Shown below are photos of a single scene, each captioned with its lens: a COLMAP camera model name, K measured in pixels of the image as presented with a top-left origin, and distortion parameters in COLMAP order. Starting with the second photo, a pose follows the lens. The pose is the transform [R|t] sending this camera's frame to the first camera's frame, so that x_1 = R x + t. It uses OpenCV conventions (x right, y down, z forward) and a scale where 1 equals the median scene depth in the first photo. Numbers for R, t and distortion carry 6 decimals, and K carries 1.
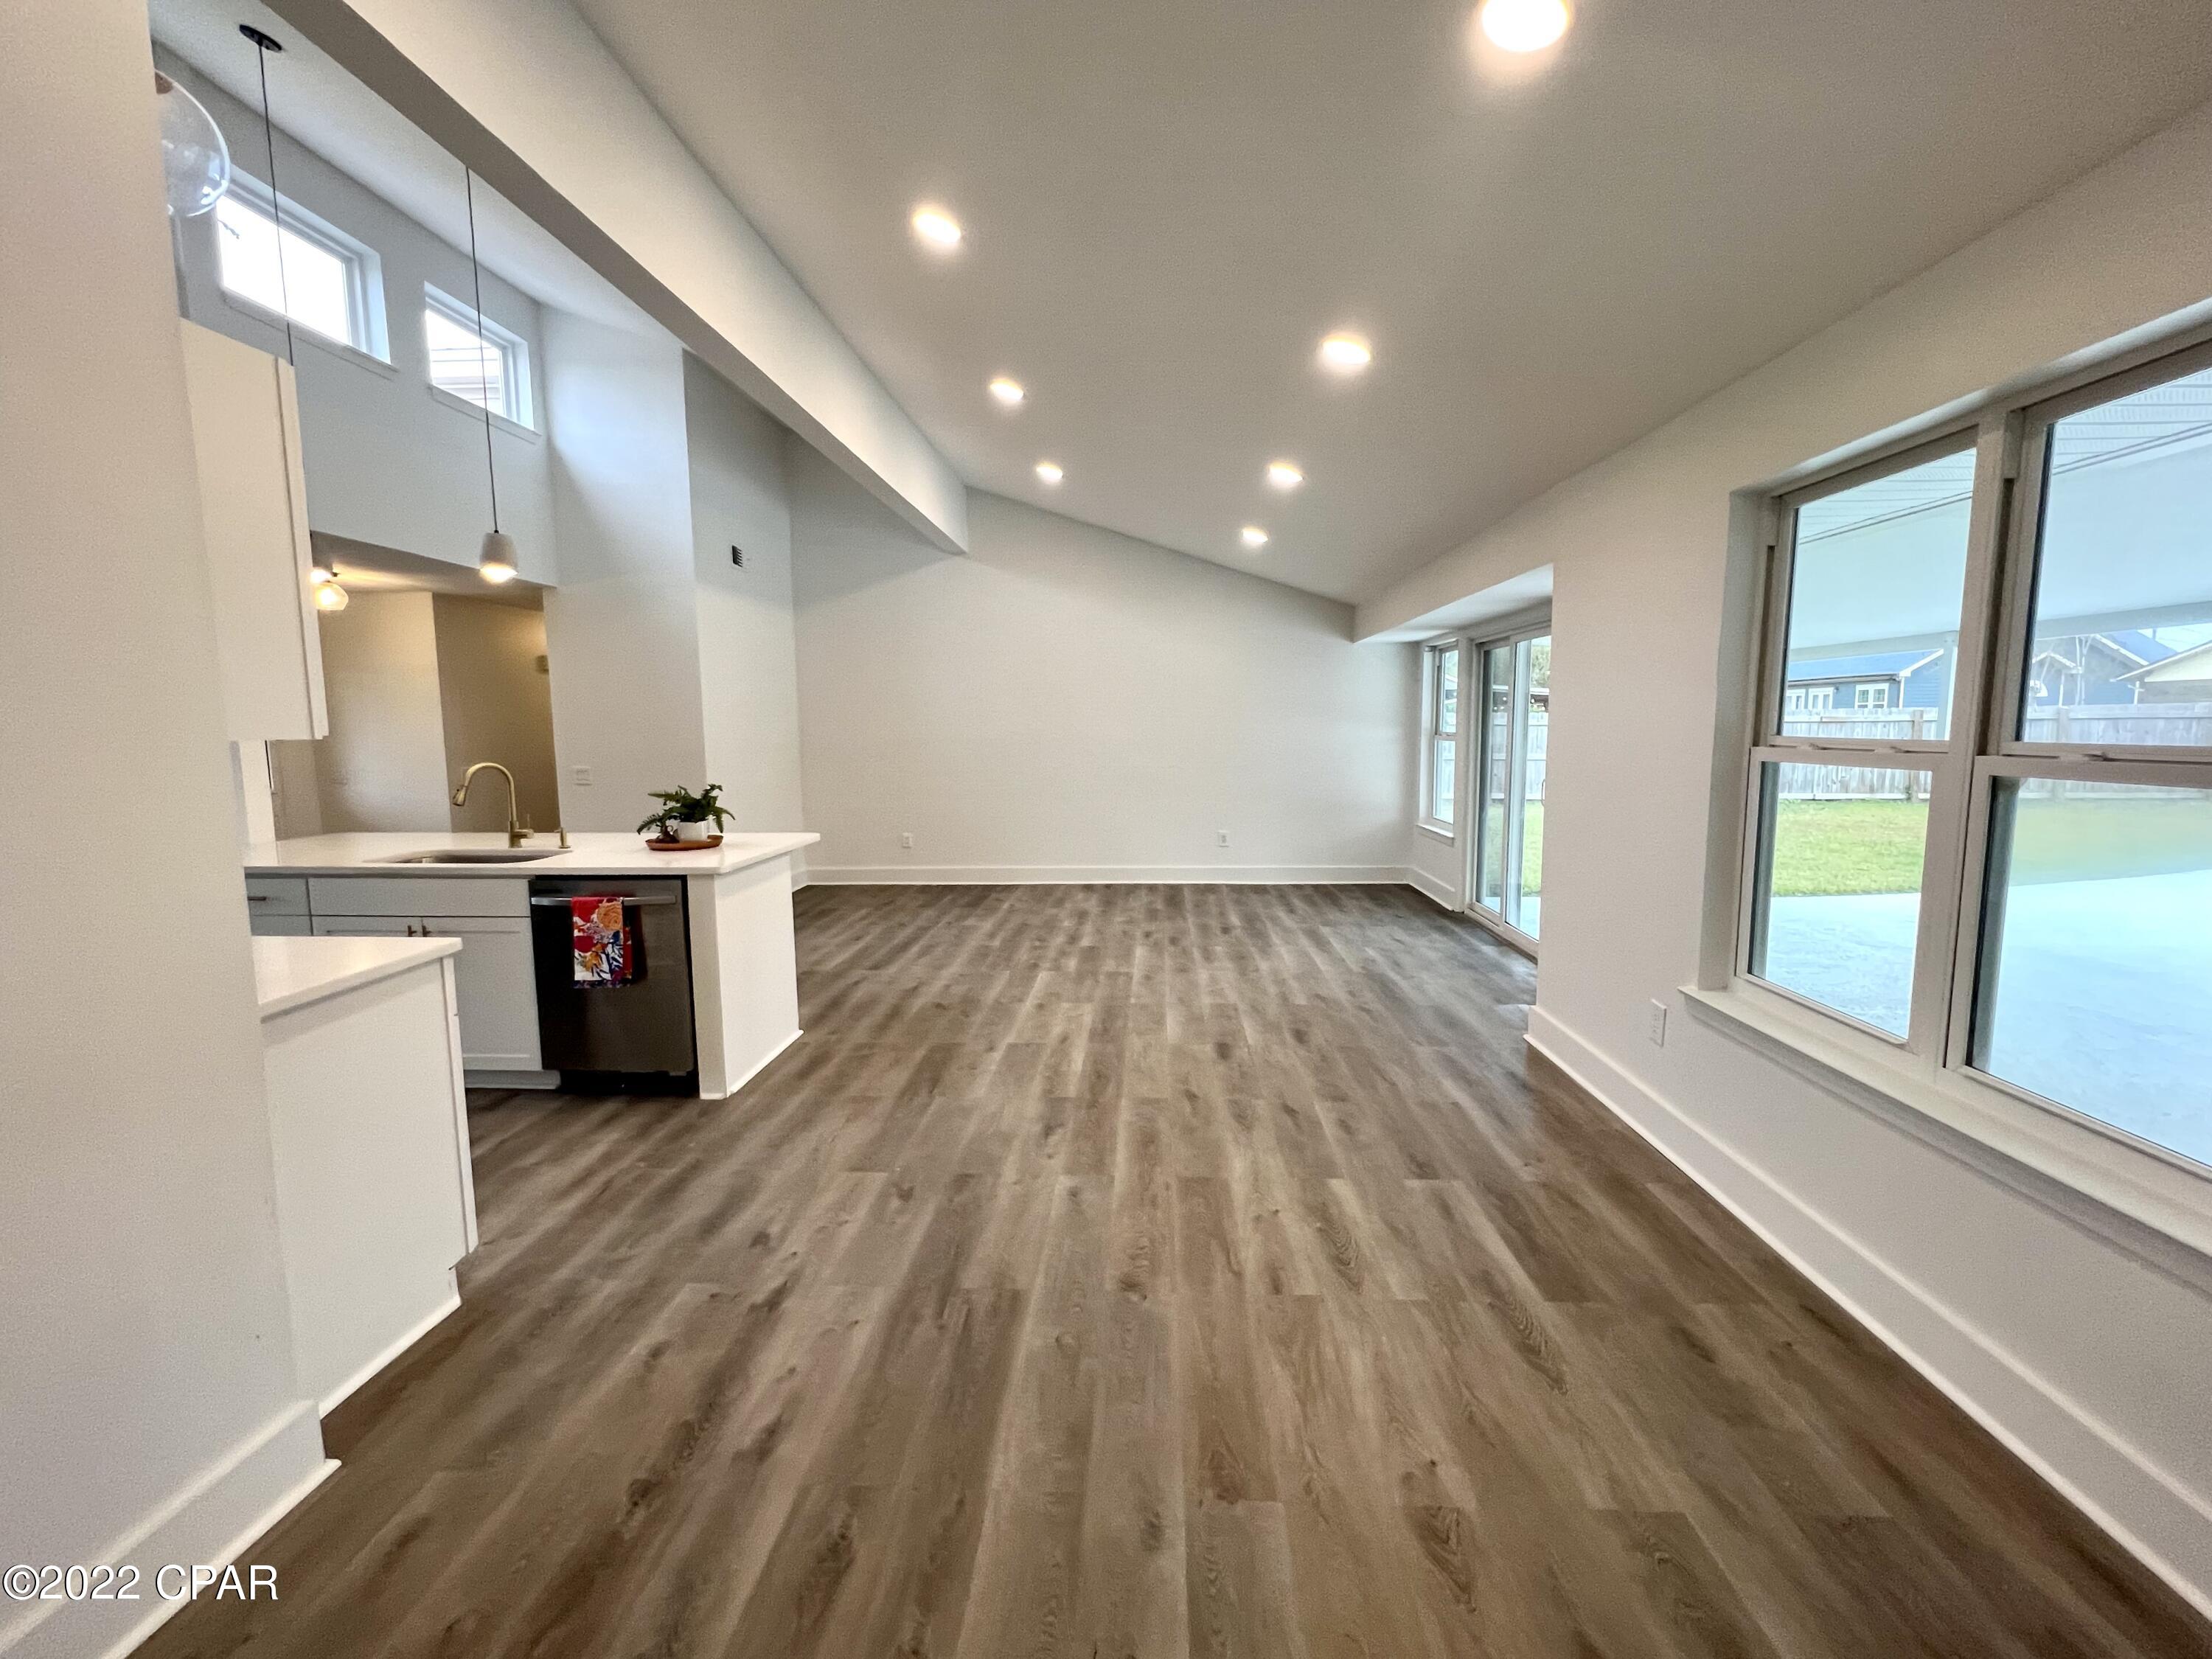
lens RADIAL K [[908.5, 0, 1106.0], [0, 908.5, 829.5], [0, 0, 1]] dist [-0.000569, -0.000020]
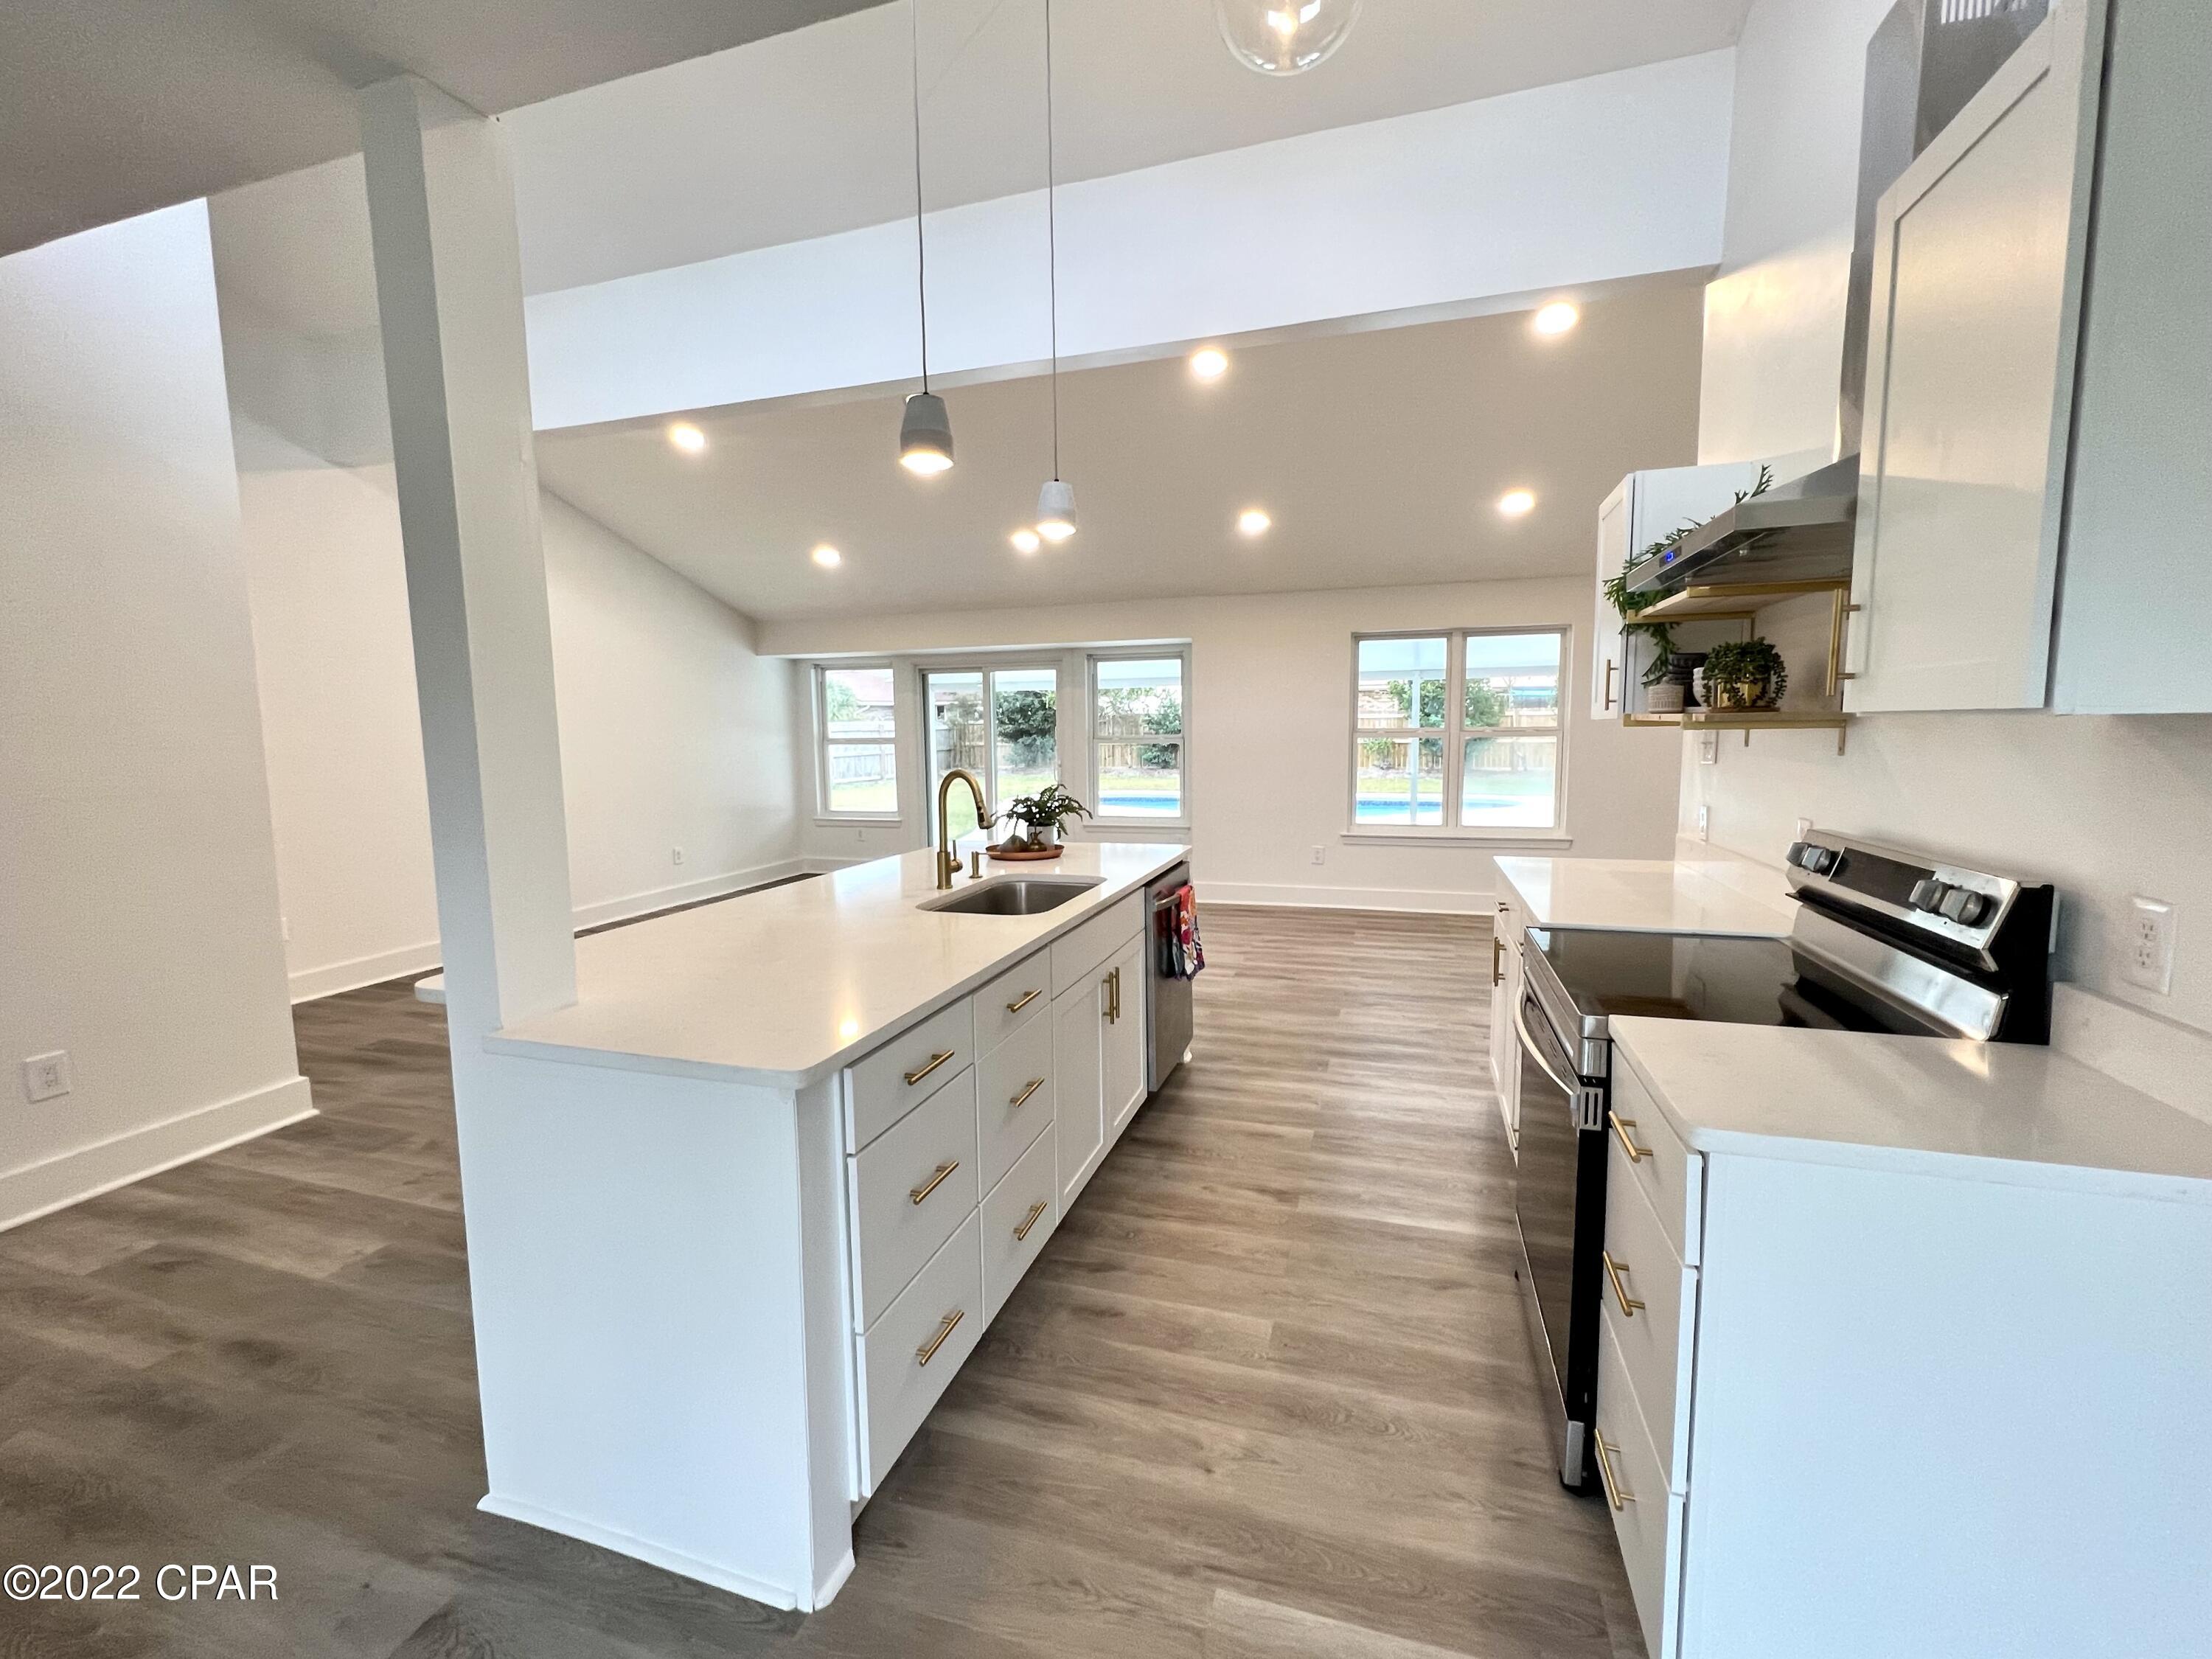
lens RADIAL K [[920.5, 0, 1109.6], [0, 920.5, 823.9], [0, 0, 1]] dist [-0.001848, 0.000026]
pose [[0.252796, -0.095777, 0.962767, -1.331203], [0.123380, 0.990155, 0.066105, -0.062153], [-0.959621, 0.102076, 0.262124, 0.689094]]
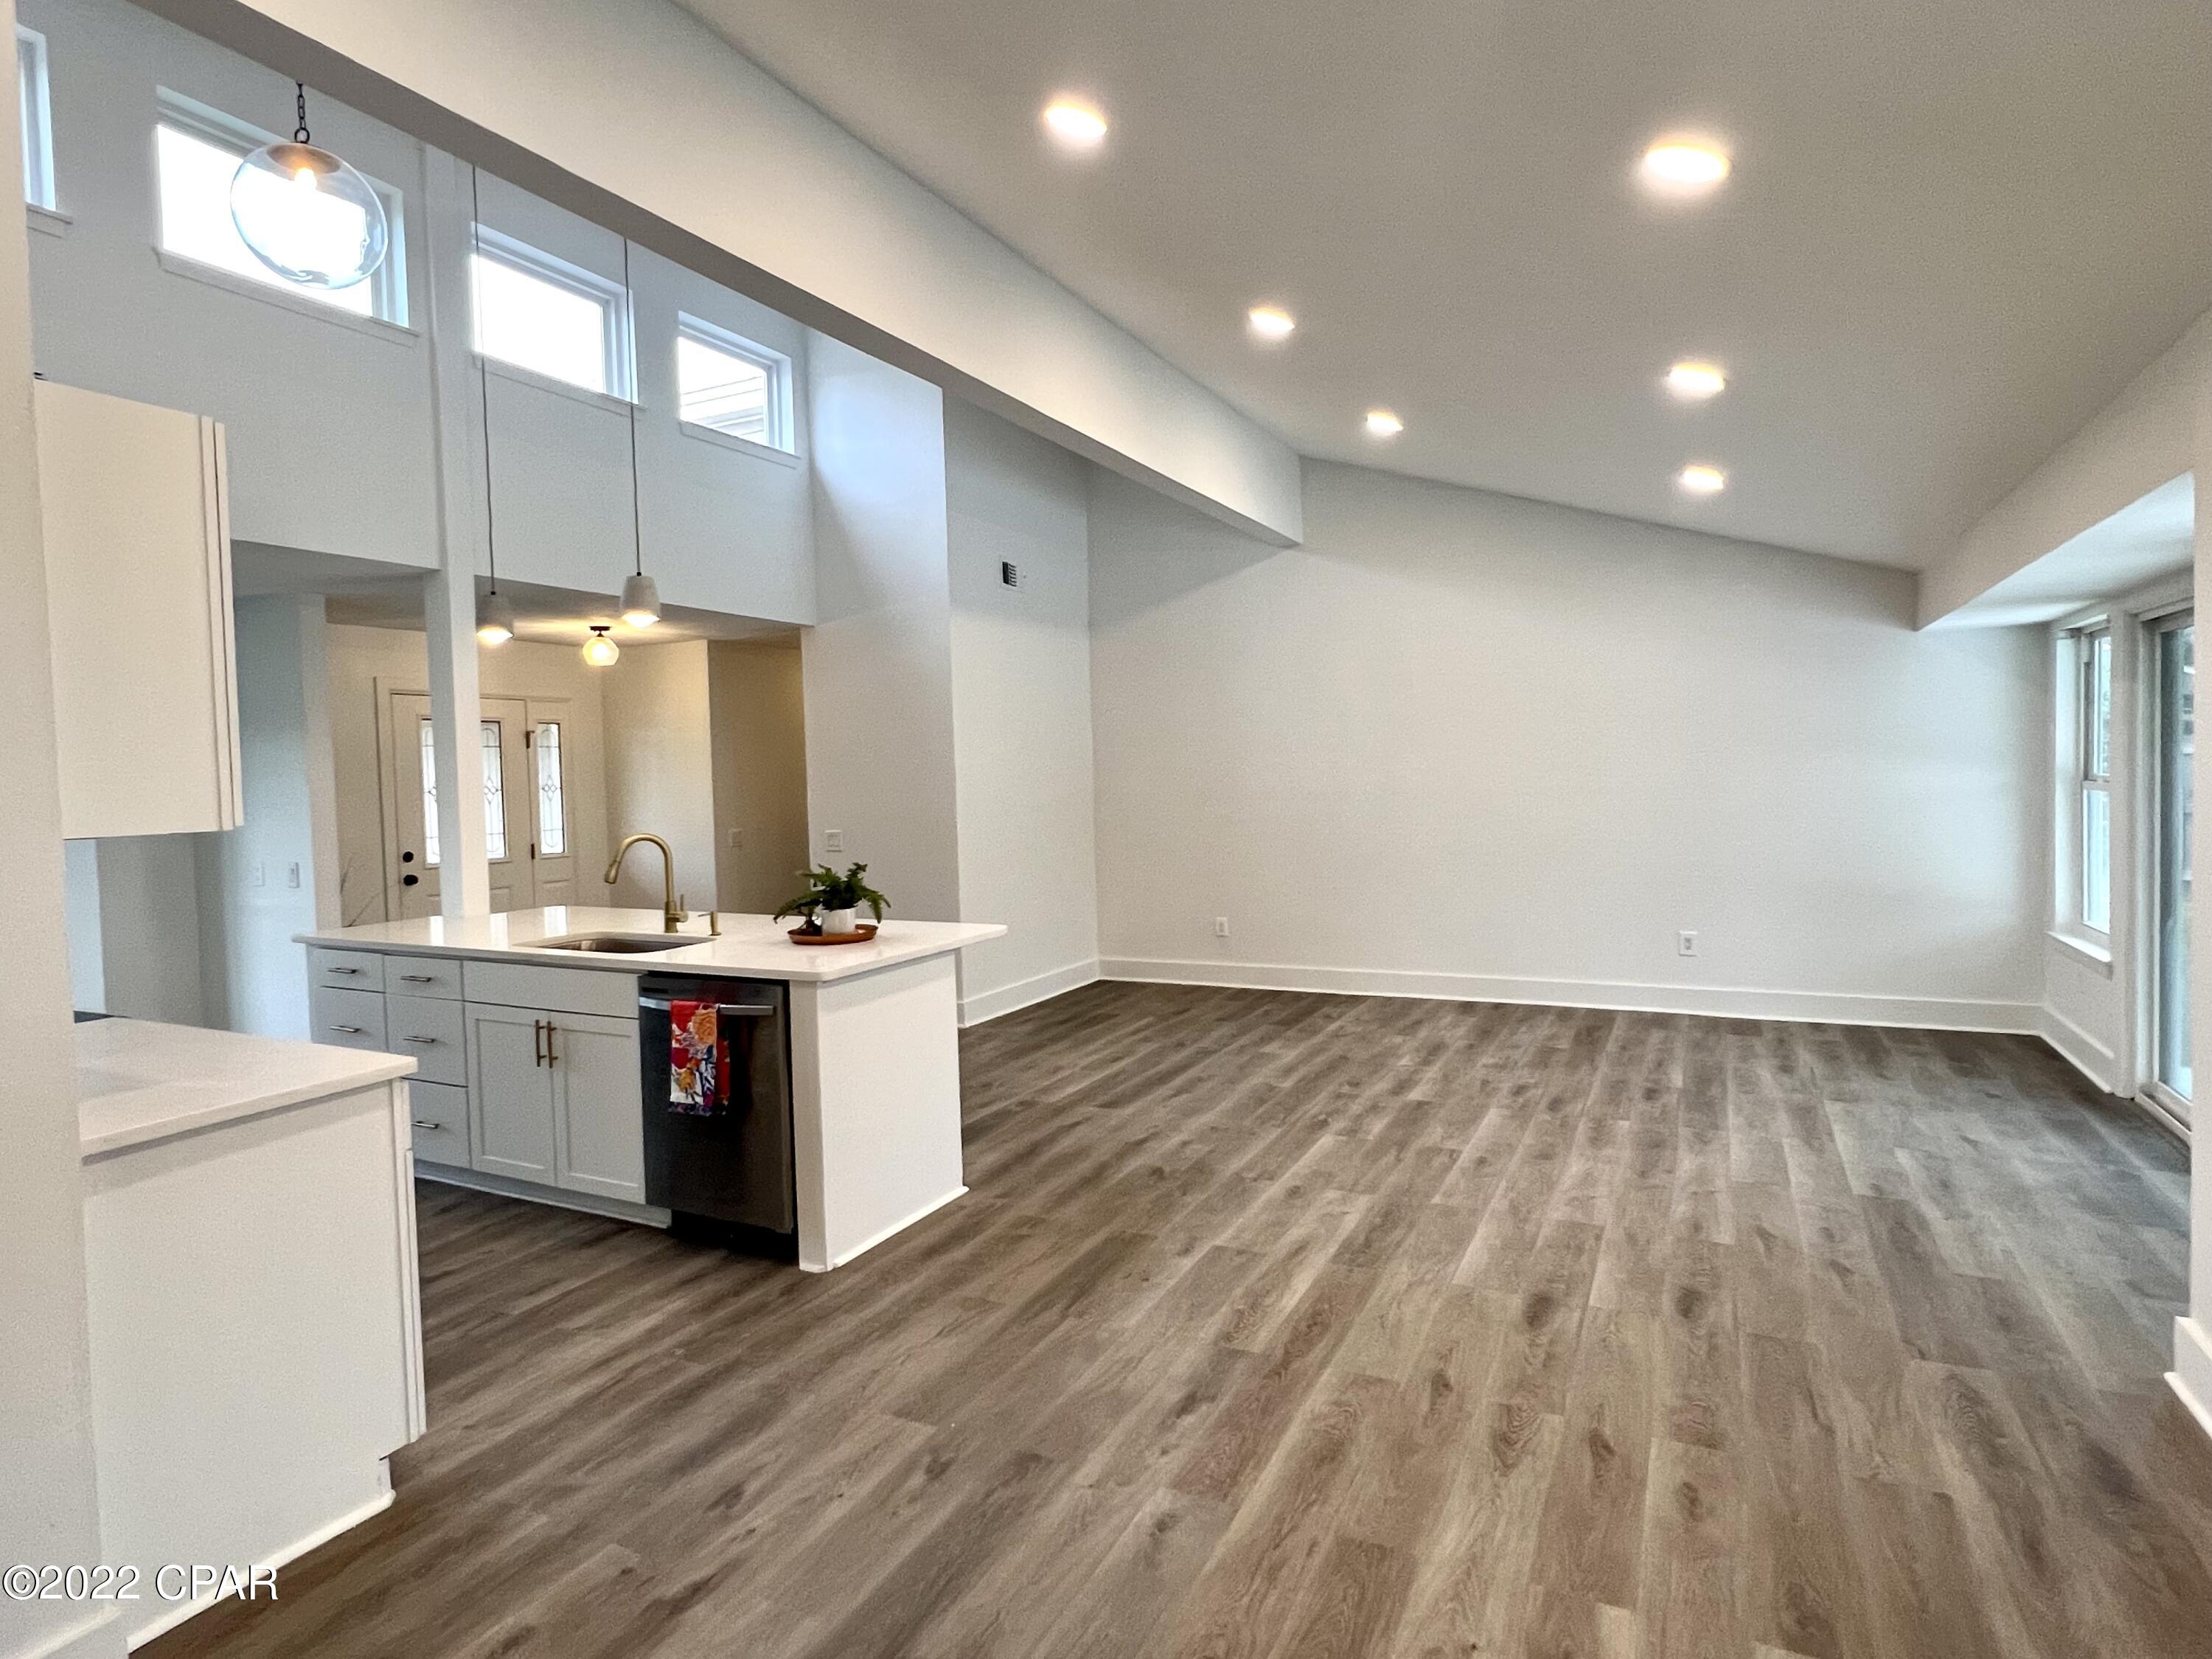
lens RADIAL K [[1182.5, 0, 1116.5], [0, 1182.5, 824.2], [0, 0, 1]] dist [0.000677, -0.000414]
pose [[0.918939, 0.002932, -0.394388, 0.182492], [-0.028095, 0.997919, -0.058044, -0.029796], [0.393397, 0.064419, 0.917109, 0.134096]]
